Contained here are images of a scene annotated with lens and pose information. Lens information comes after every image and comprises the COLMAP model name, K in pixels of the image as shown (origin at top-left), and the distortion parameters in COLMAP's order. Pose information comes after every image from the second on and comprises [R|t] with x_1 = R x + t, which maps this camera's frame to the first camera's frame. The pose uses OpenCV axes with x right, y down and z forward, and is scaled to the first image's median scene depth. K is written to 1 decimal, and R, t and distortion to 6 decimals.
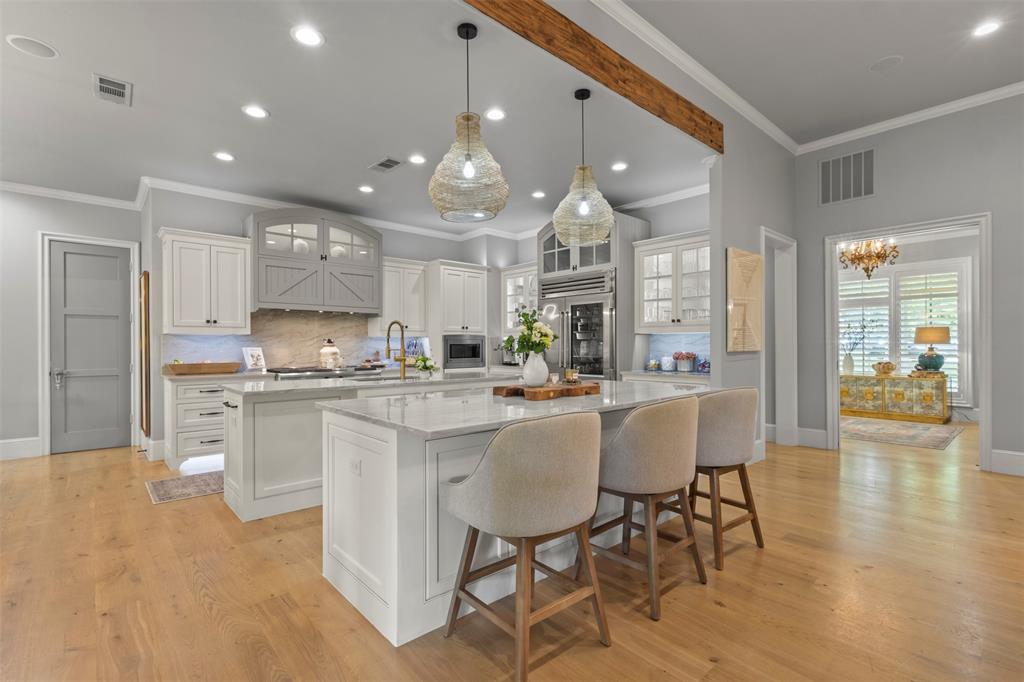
lens RADIAL K [[474.3, 0, 509.5], [0, 474.3, 347.0], [0, 0, 1]] dist [-0.002275, 0.002745]
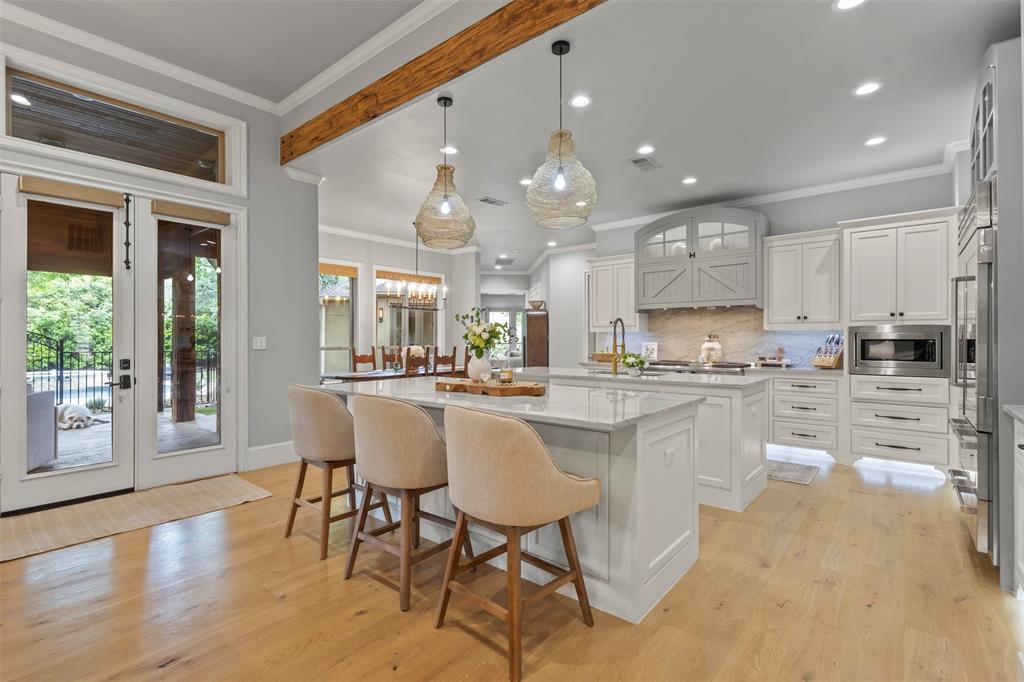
lens RADIAL K [[474.3, 0, 502.8], [0, 474.3, 338.4], [0, 0, 1]] dist [-0.002275, 0.002745]
pose [[0.143251, 0.002148, -0.989684, 0.562673], [-0.004233, 0.999990, 0.001557, -0.008206], [0.989677, 0.003967, 0.143259, 0.447914]]
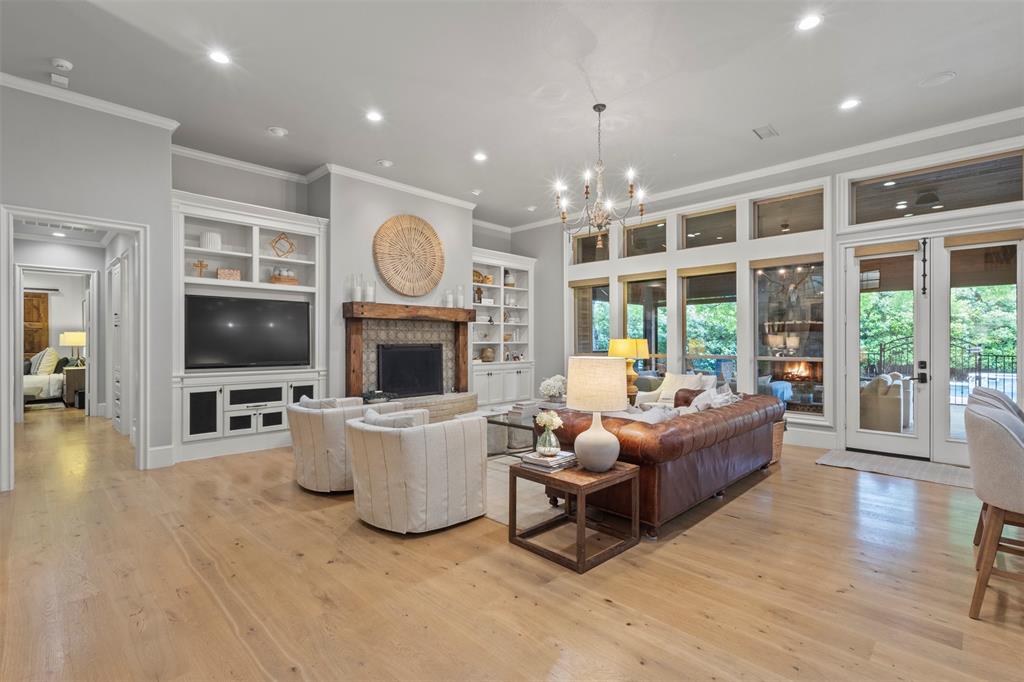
lens RADIAL K [[474.3, 0, 510.6], [0, 474.3, 338.9], [0, 0, 1]] dist [-0.002275, 0.002745]
pose [[-0.999264, 0.000285, -0.038357, 0.635453], [0.000164, 0.999995, 0.003159, -0.019791], [0.038358, 0.003150, -0.999259, 0.849118]]
